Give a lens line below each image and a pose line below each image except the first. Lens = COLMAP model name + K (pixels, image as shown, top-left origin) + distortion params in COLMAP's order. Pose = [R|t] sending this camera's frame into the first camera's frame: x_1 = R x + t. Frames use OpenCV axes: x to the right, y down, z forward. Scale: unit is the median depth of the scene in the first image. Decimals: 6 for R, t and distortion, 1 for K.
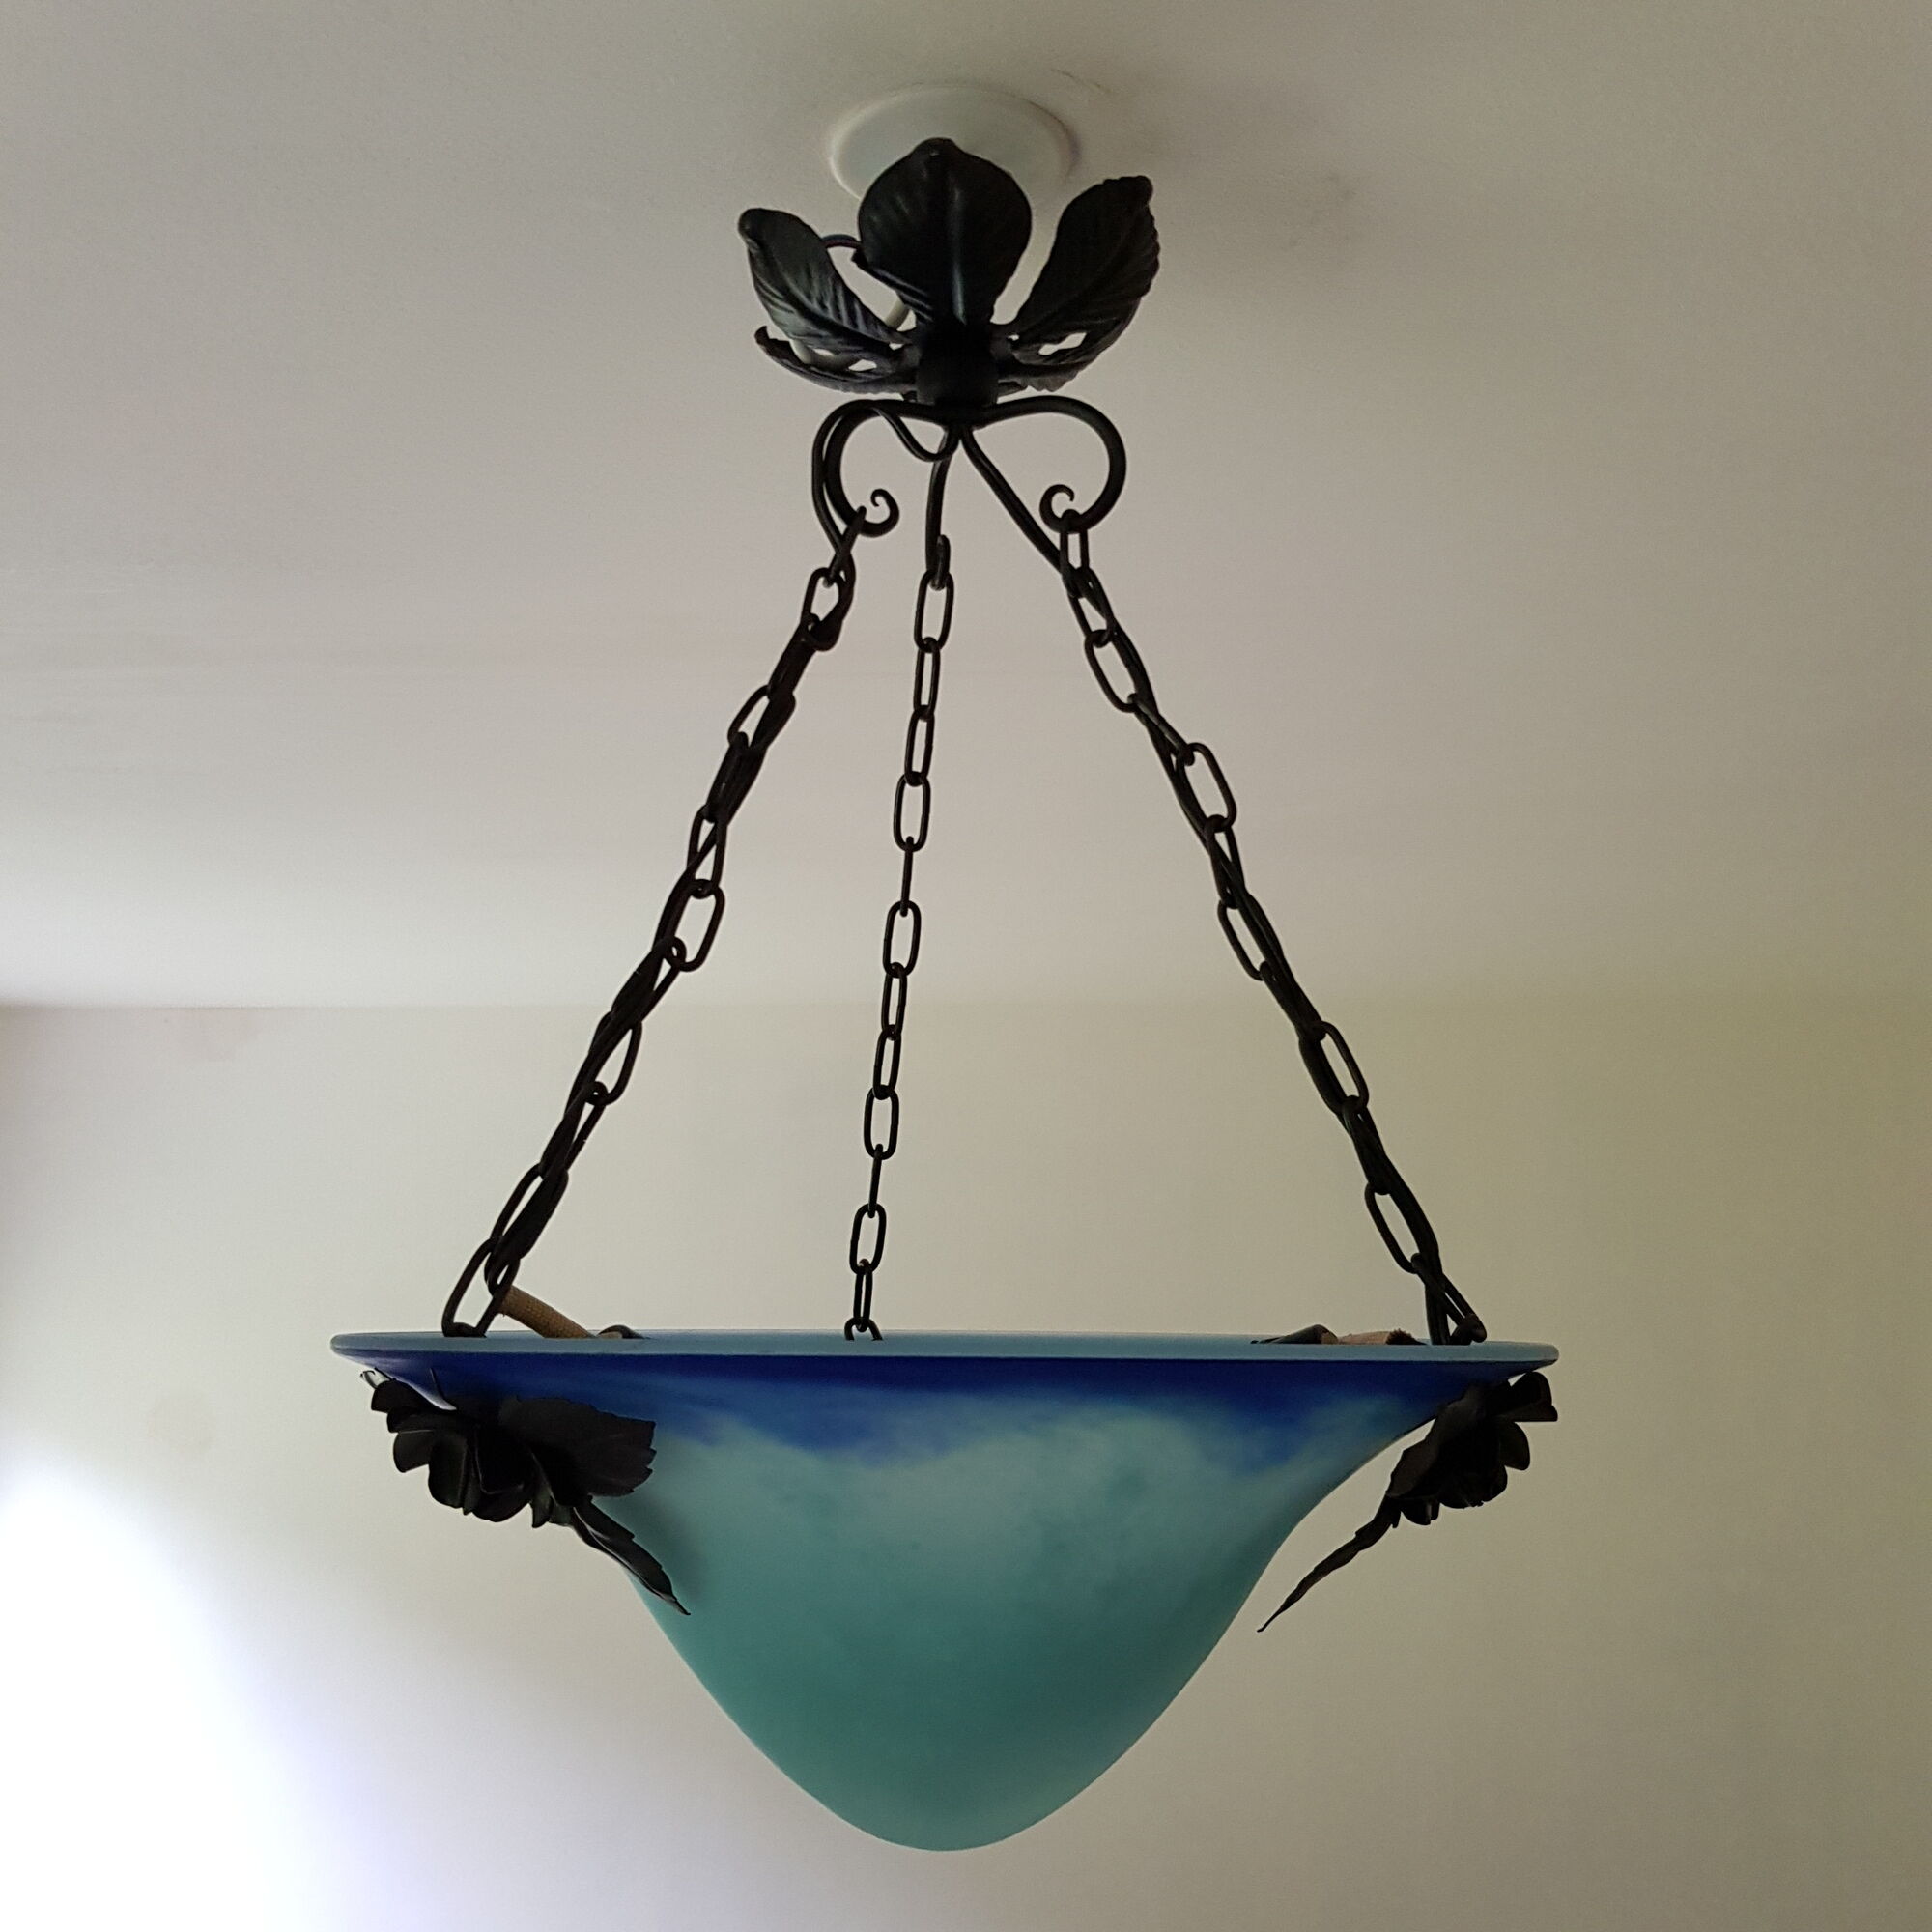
lens RADIAL K [[2070.1, 0, 941.5], [0, 2070.1, 970.7], [0, 0, 1]] dist [0.009098, -0.001672]
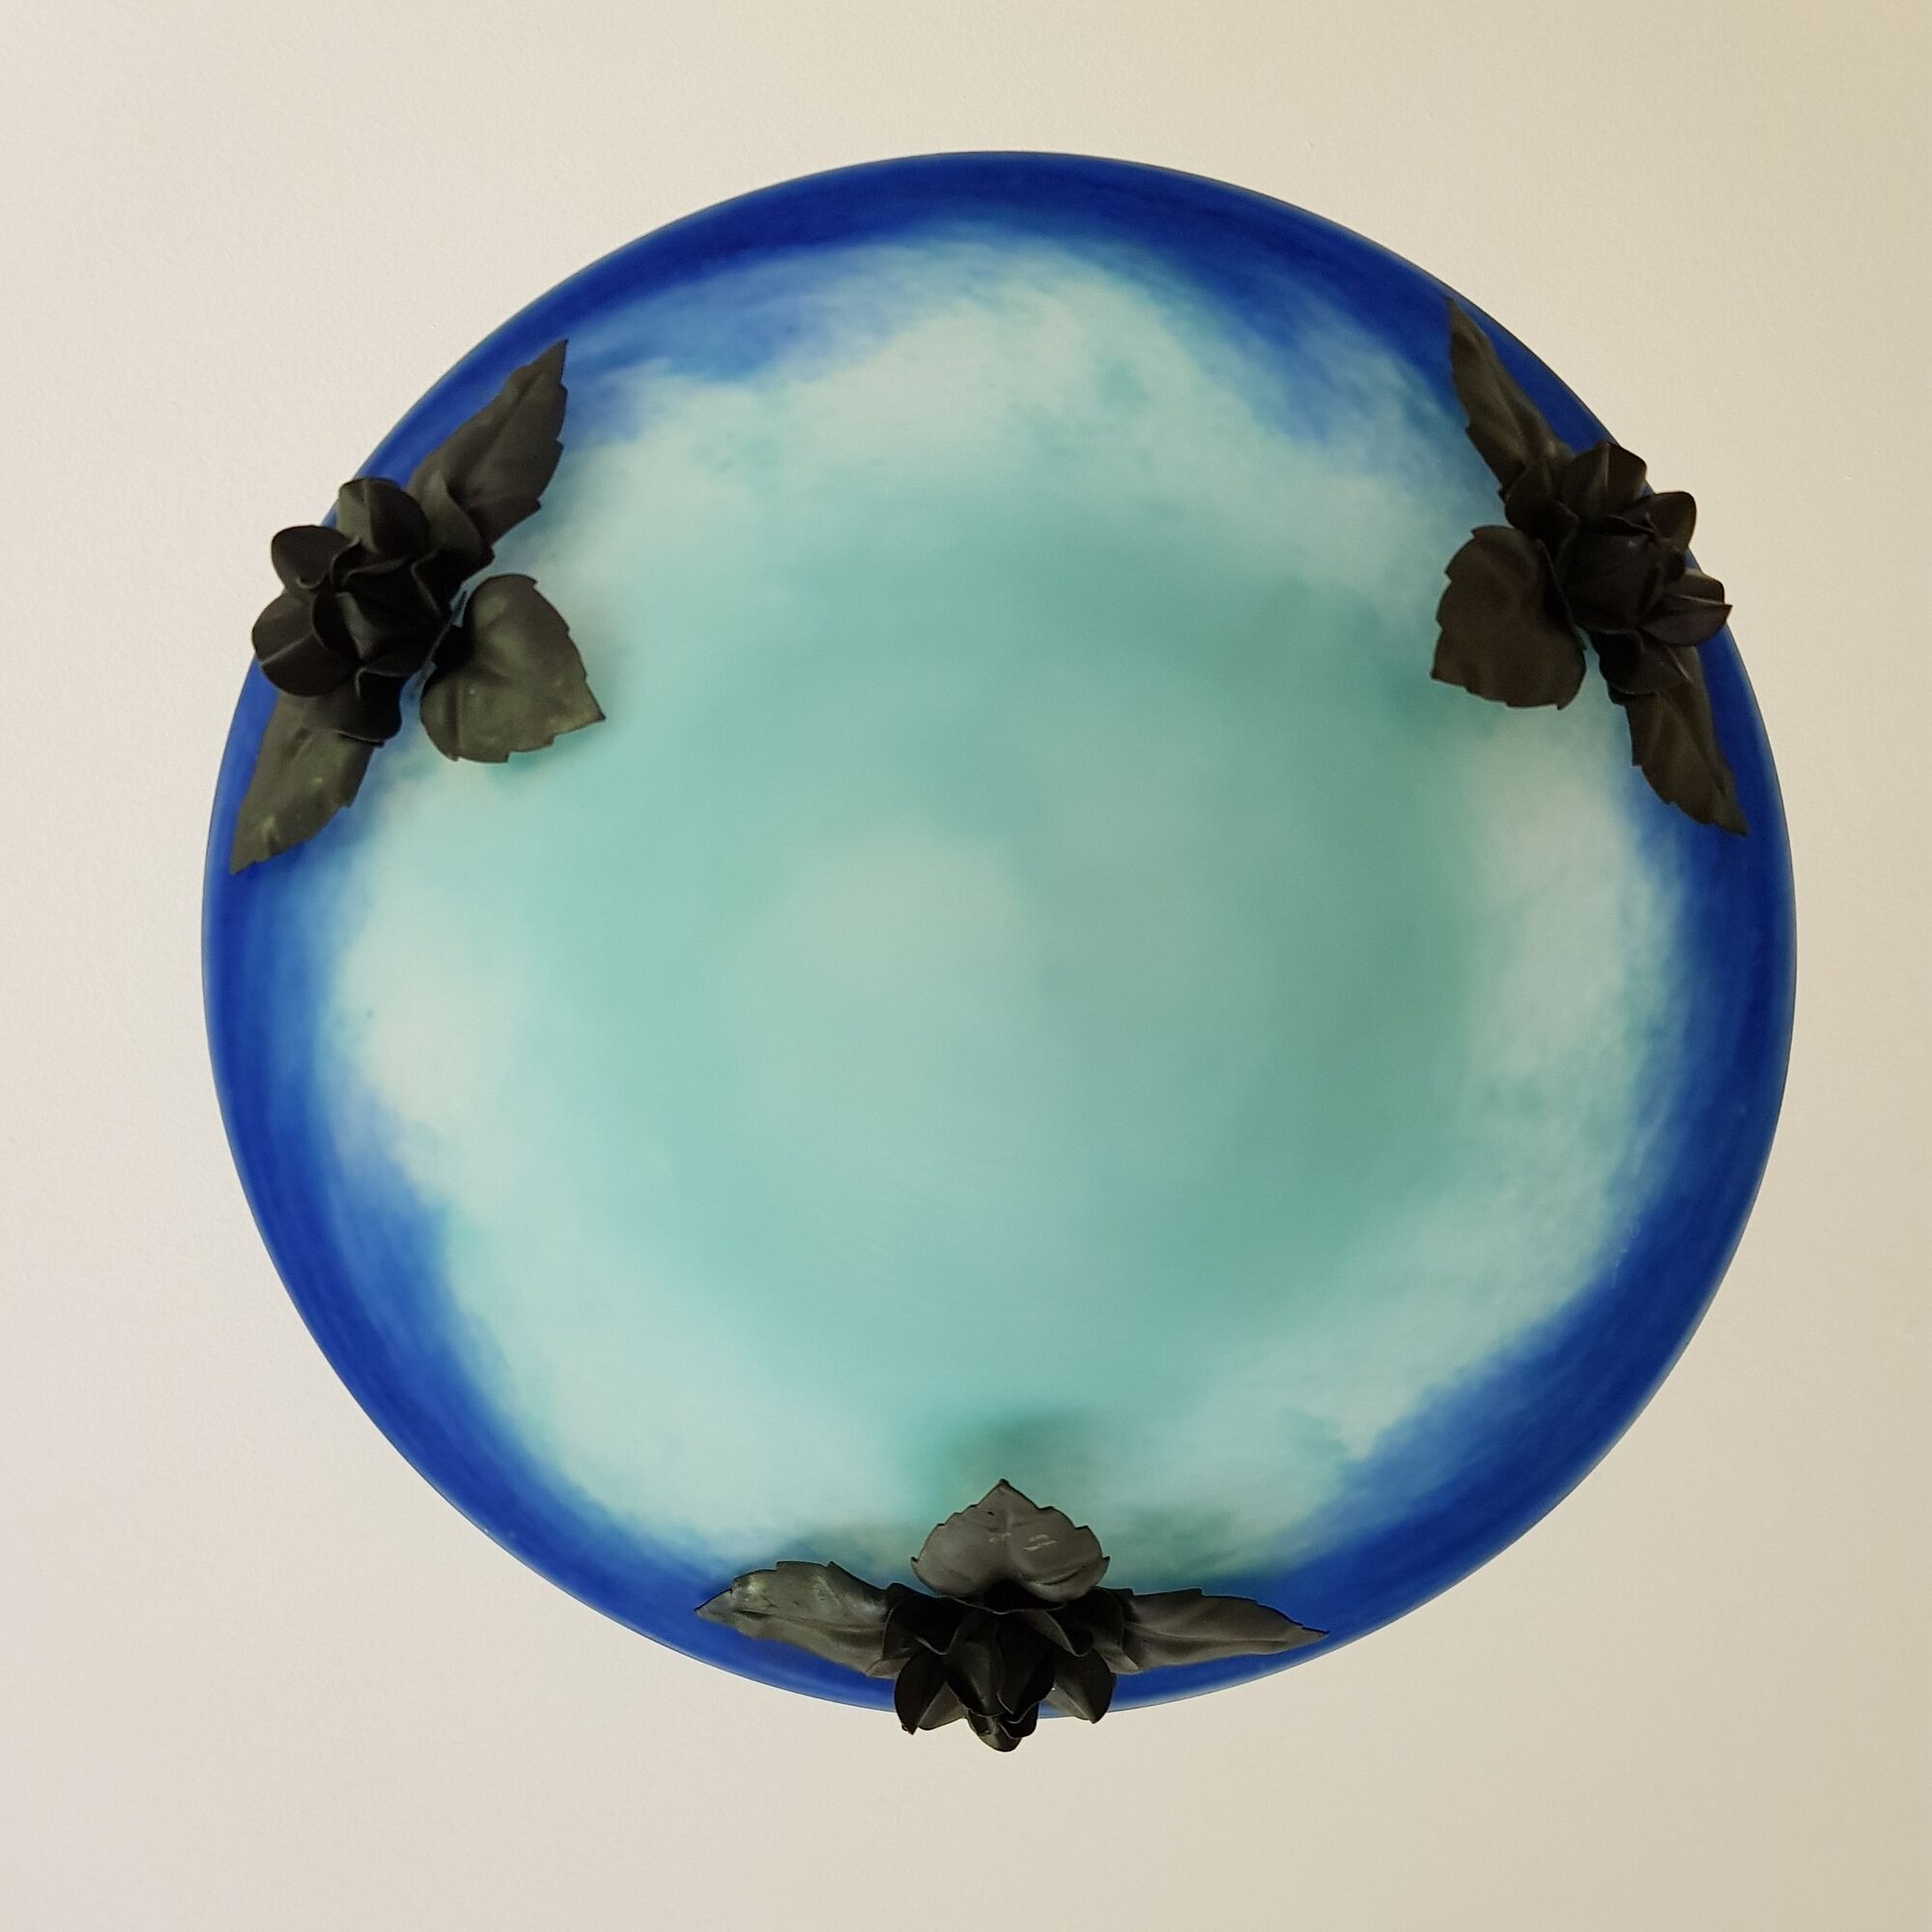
lens RADIAL K [[2090.6, 0, 966.0], [0, 2090.6, 966.0], [0, 0, 1]] dist [0.002344, -0.012749]
pose [[0.982119, -0.186950, 0.022164, -0.028167], [0.069004, 0.247940, -0.966315, 0.920479], [0.175157, 0.950566, 0.256406, 0.813620]]
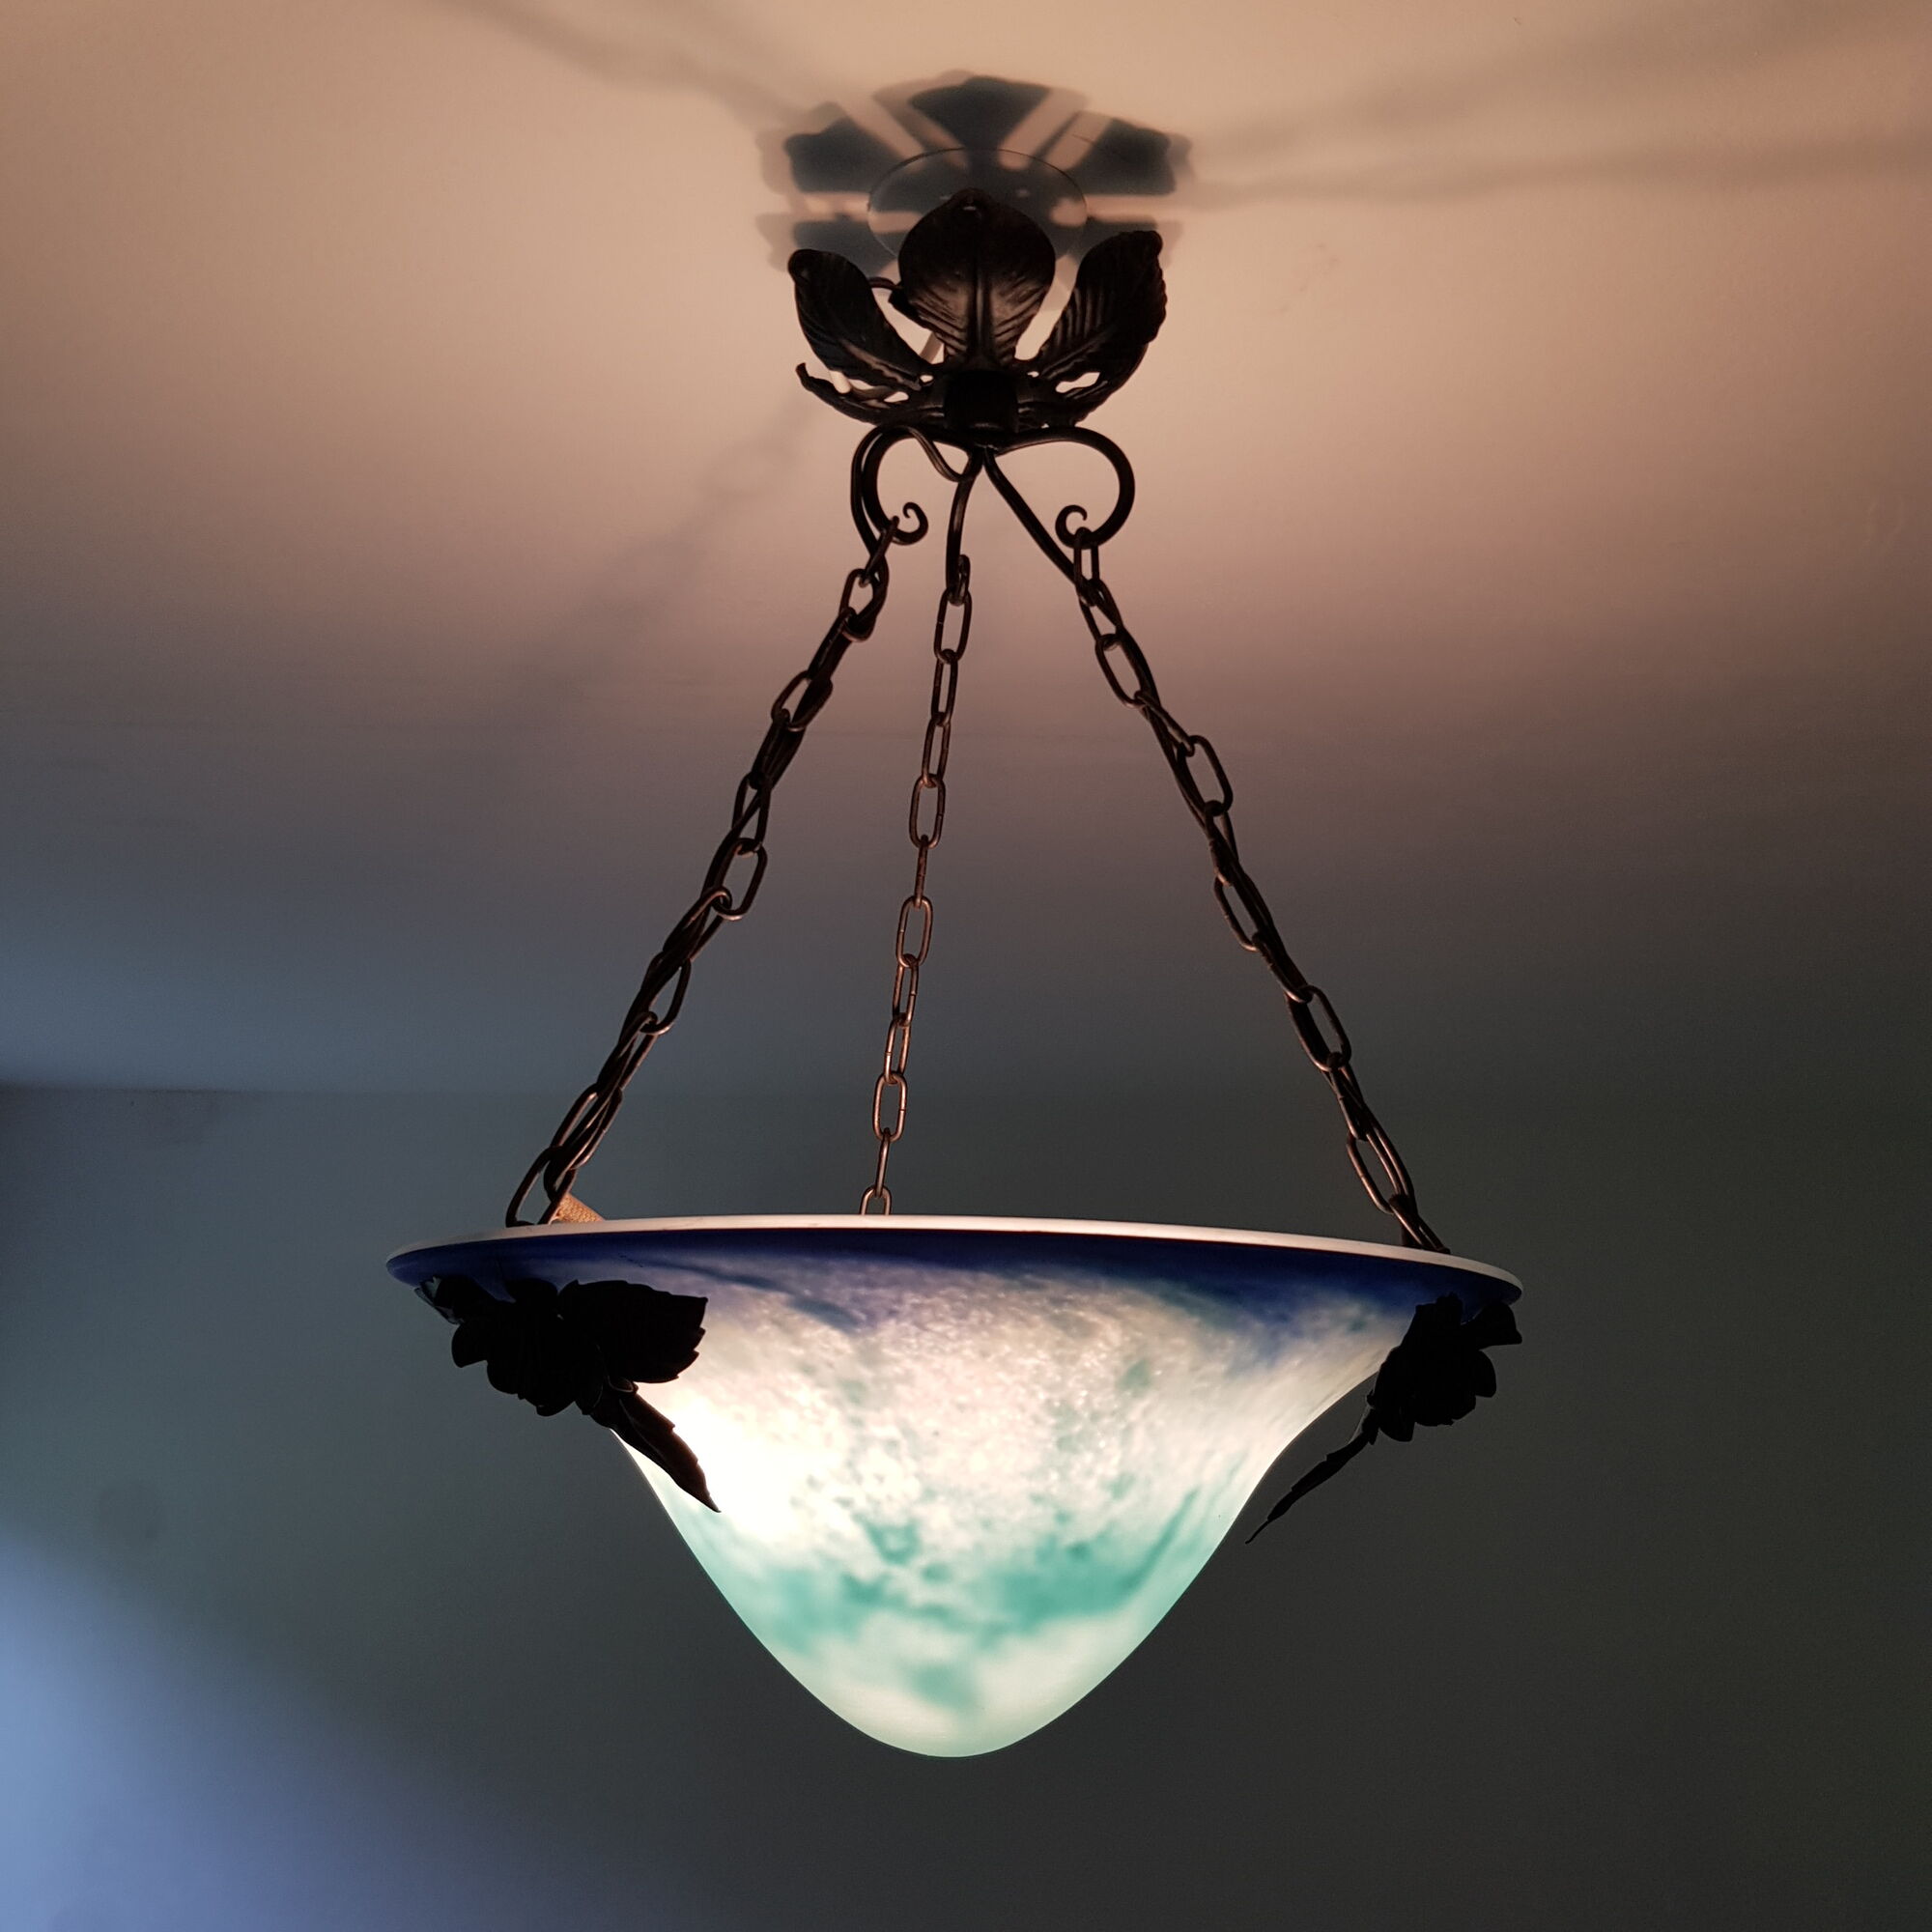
lens RADIAL K [[2090.6, 0, 966.0], [0, 2090.6, 966.0], [0, 0, 1]] dist [0.002344, -0.012749]
pose [[0.999278, 0.021754, 0.031158, -0.030292], [-0.019611, 0.997527, -0.067490, 0.087912], [-0.032549, 0.066830, 0.997233, -0.090986]]
